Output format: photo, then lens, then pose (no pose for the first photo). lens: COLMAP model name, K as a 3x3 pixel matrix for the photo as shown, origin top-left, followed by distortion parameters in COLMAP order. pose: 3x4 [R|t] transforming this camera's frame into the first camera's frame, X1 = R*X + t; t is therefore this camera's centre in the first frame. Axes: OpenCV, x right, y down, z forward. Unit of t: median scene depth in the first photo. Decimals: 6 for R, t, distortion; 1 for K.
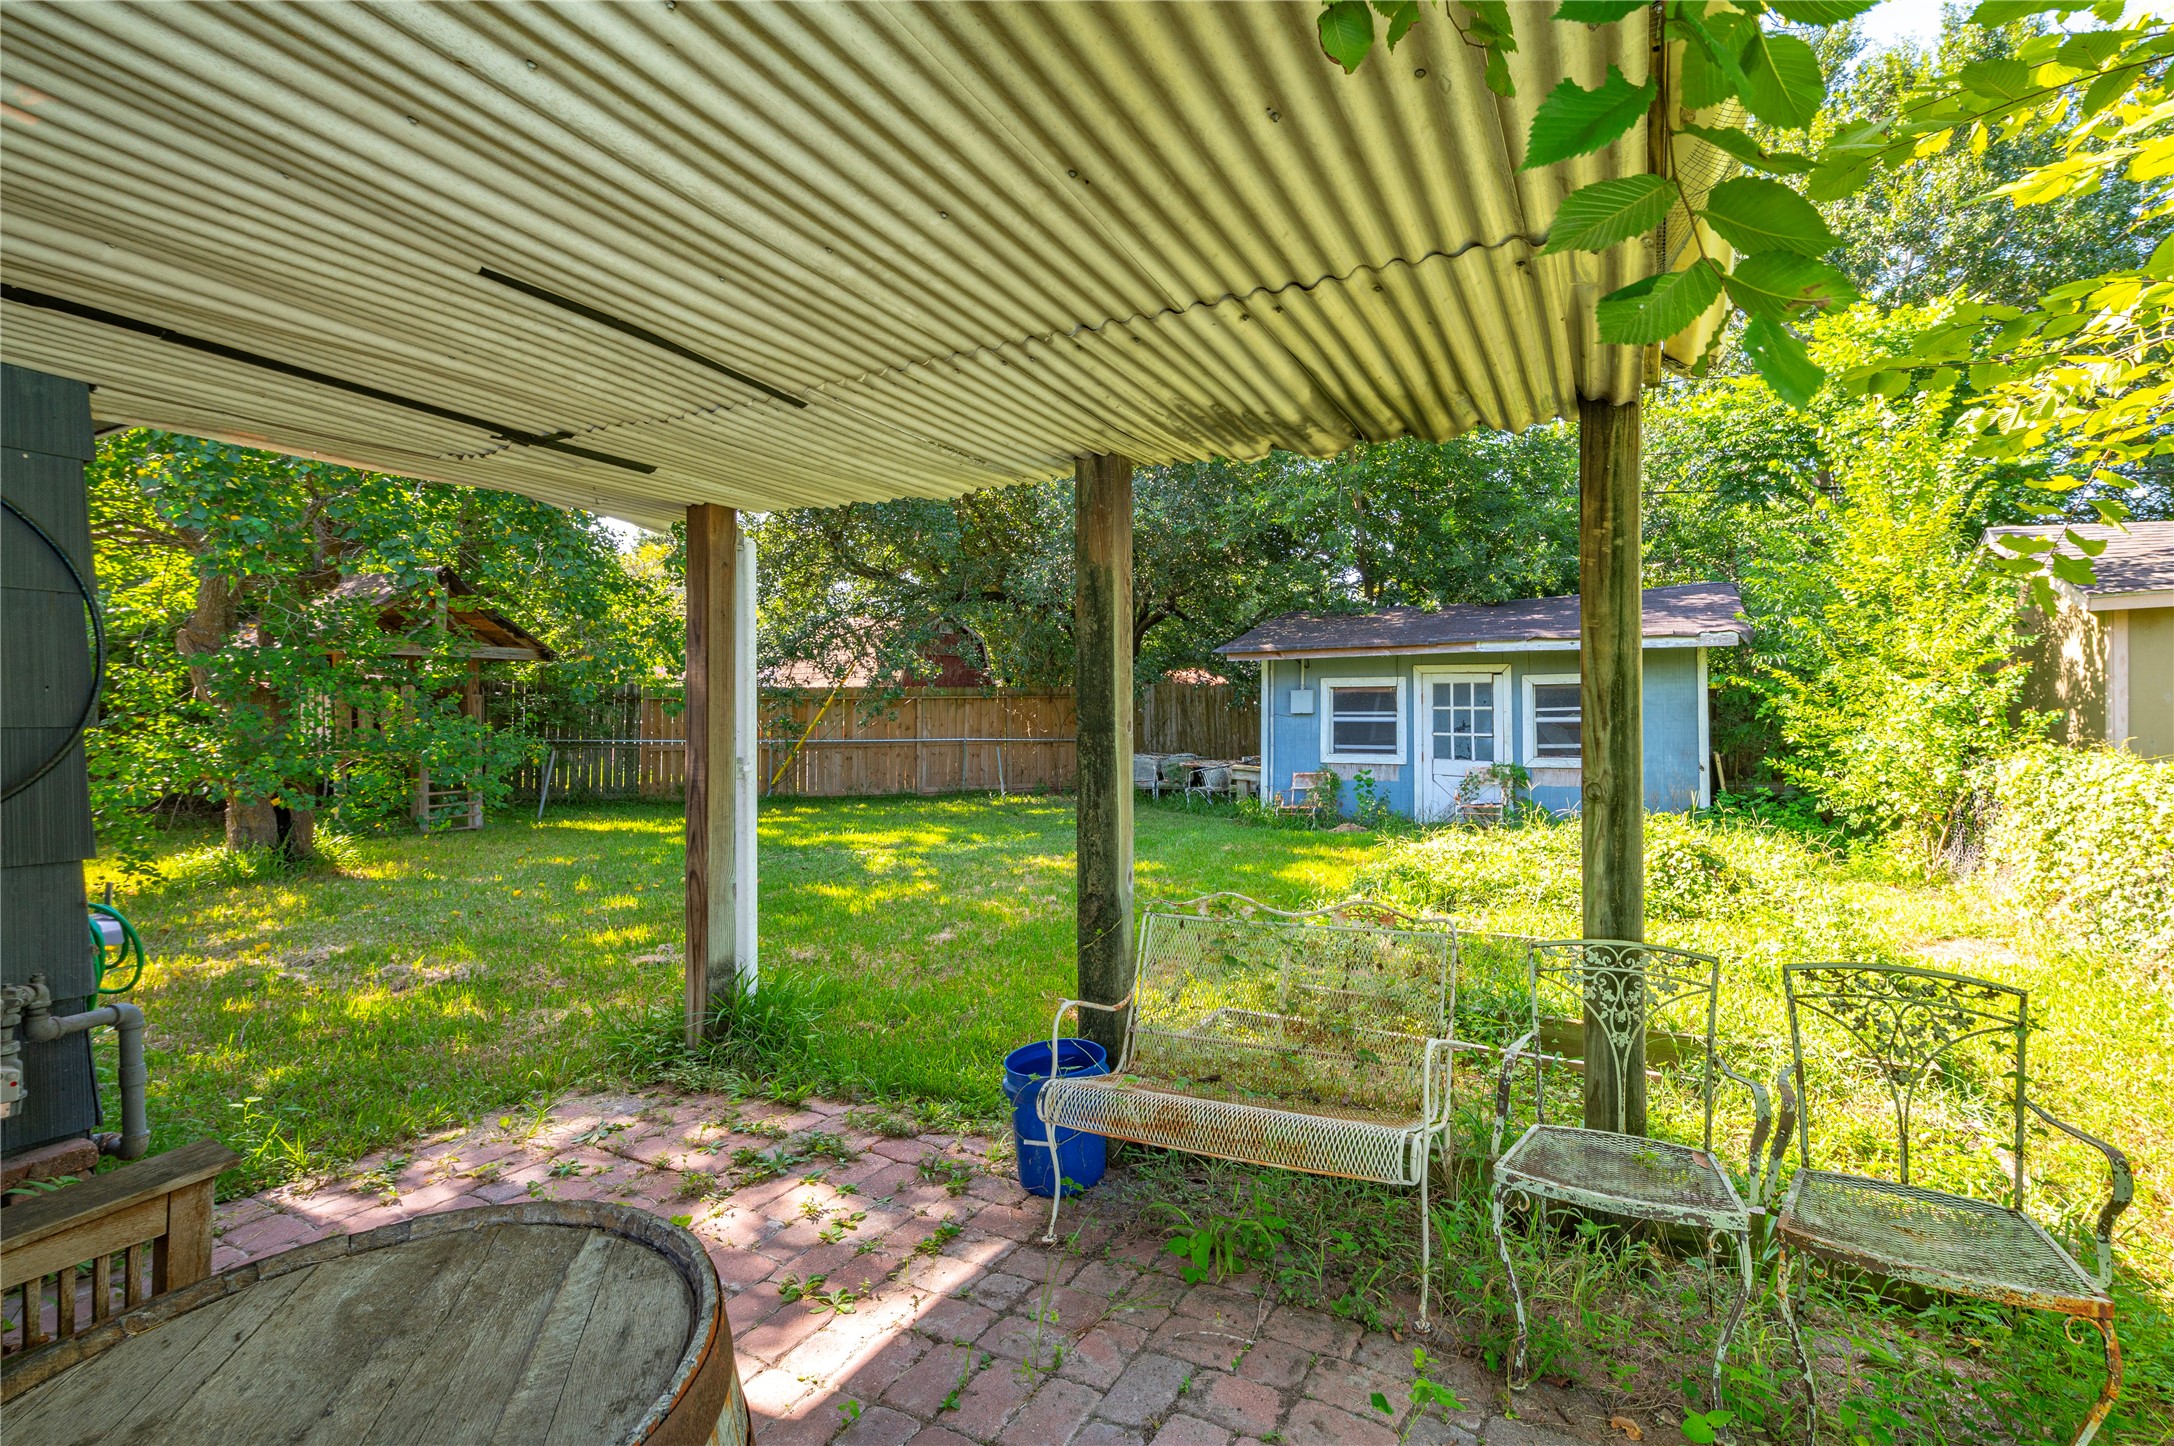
lens RADIAL K [[960.1, 0, 1192.3], [0, 960.1, 723.8], [0, 0, 1]] dist [0.001753, 0.000005]
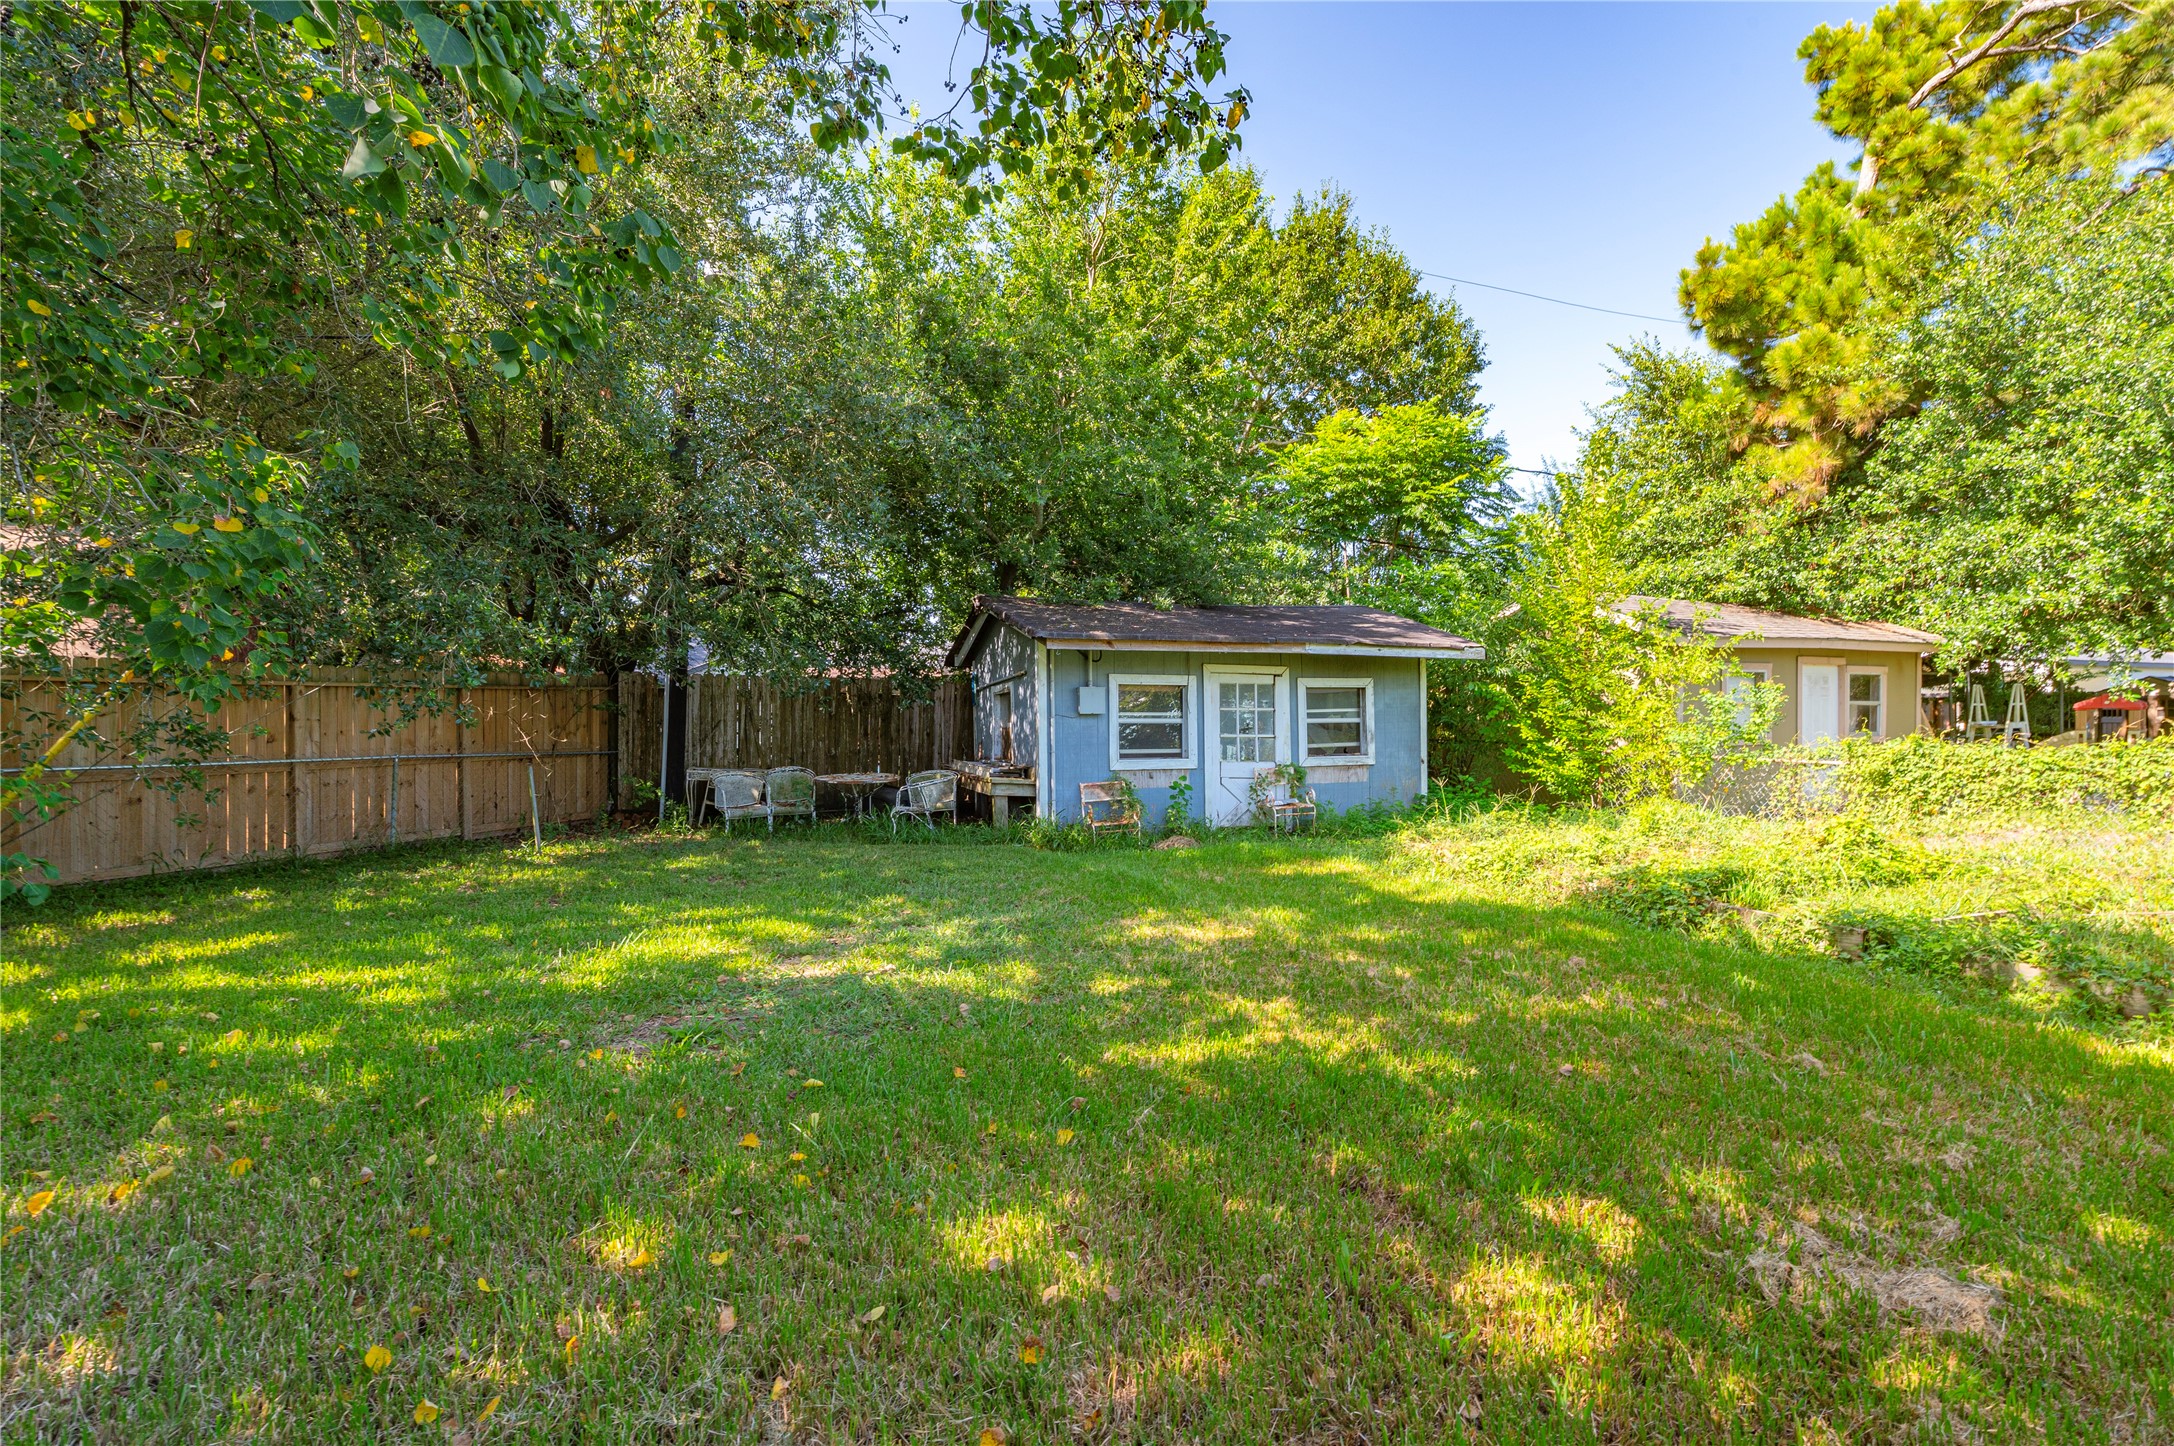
lens RADIAL K [[930.2, 0, 1098.6], [0, 930.2, 719.9], [0, 0, 1]] dist [0.000914, 0.001111]
pose [[0.690579, 0.000690, 0.723257, -0.514701], [0.008049, 0.999930, -0.008639, 0.001734], [-0.723212, 0.011787, 0.690525, 0.442027]]
